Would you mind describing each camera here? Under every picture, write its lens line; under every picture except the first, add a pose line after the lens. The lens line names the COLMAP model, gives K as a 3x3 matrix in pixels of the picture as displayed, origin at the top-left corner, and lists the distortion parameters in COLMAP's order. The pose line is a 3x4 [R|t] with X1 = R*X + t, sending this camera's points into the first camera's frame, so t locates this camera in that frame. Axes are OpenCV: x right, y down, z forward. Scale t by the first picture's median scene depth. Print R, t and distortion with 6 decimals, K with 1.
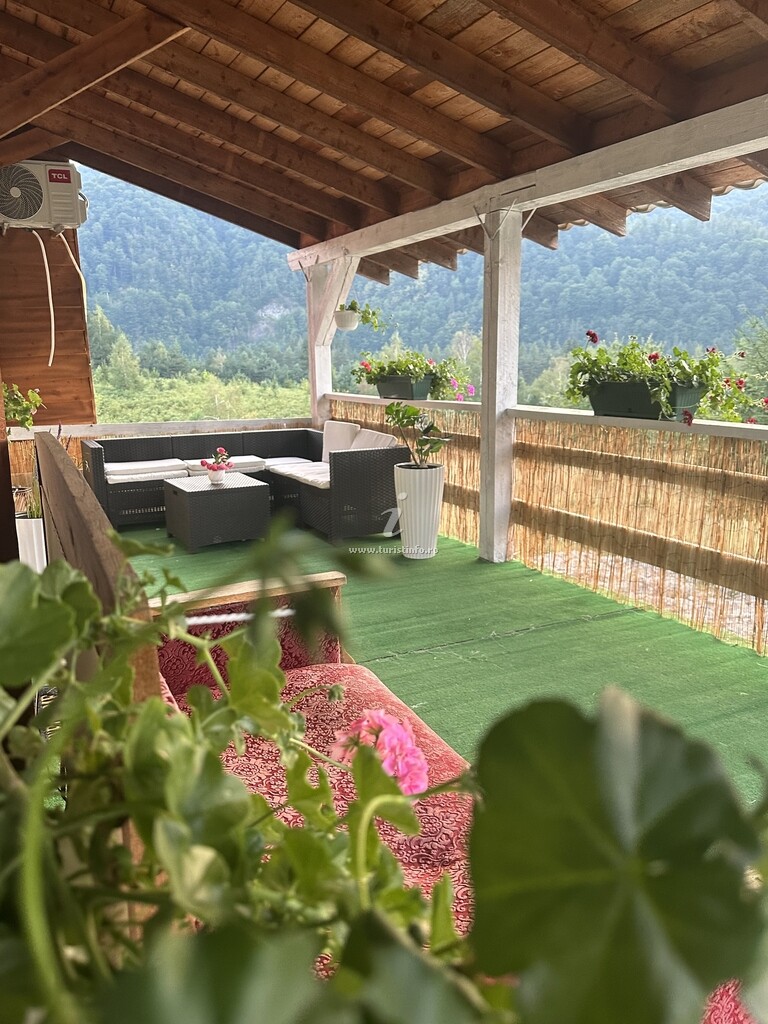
lens RADIAL K [[776.3, 0, 384.0], [0, 776.3, 512.0], [0, 0, 1]] dist [-0.007618, -0.001450]
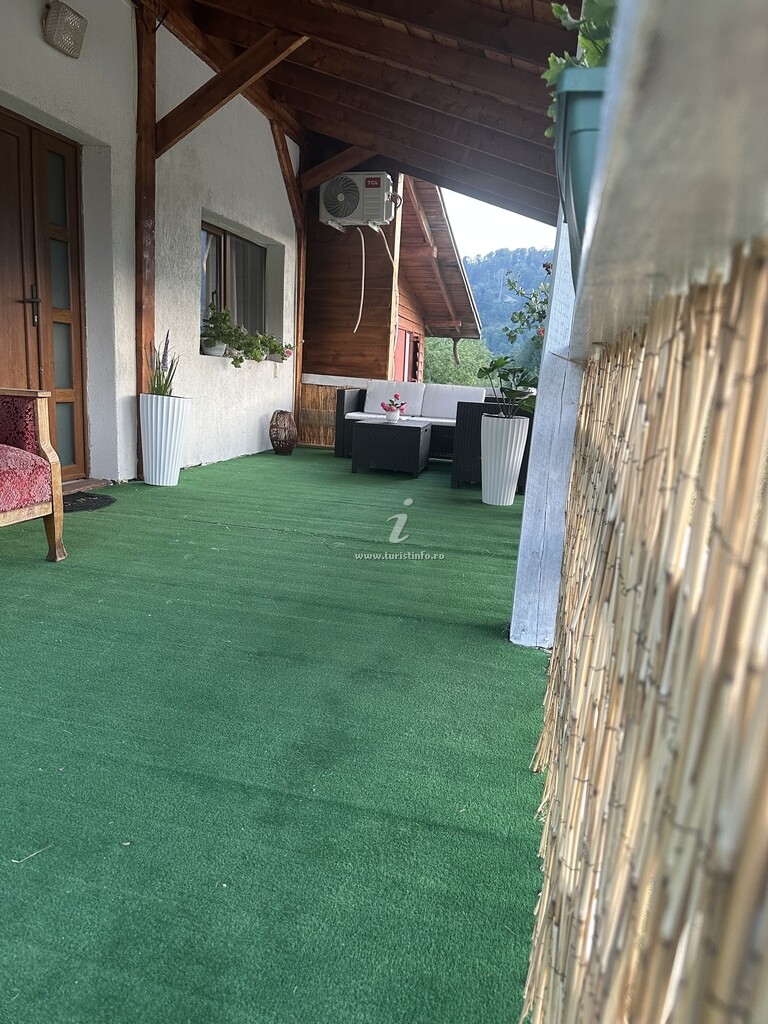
lens RADIAL K [[711.7, 0, 384.0], [0, 711.7, 512.0], [0, 0, 1]] dist [0.001606, -0.000591]
pose [[0.772759, 0.183842, -0.607491, 0.385873], [-0.191581, 0.980051, 0.052888, 0.034089], [0.605095, 0.075514, 0.792564, 0.106398]]
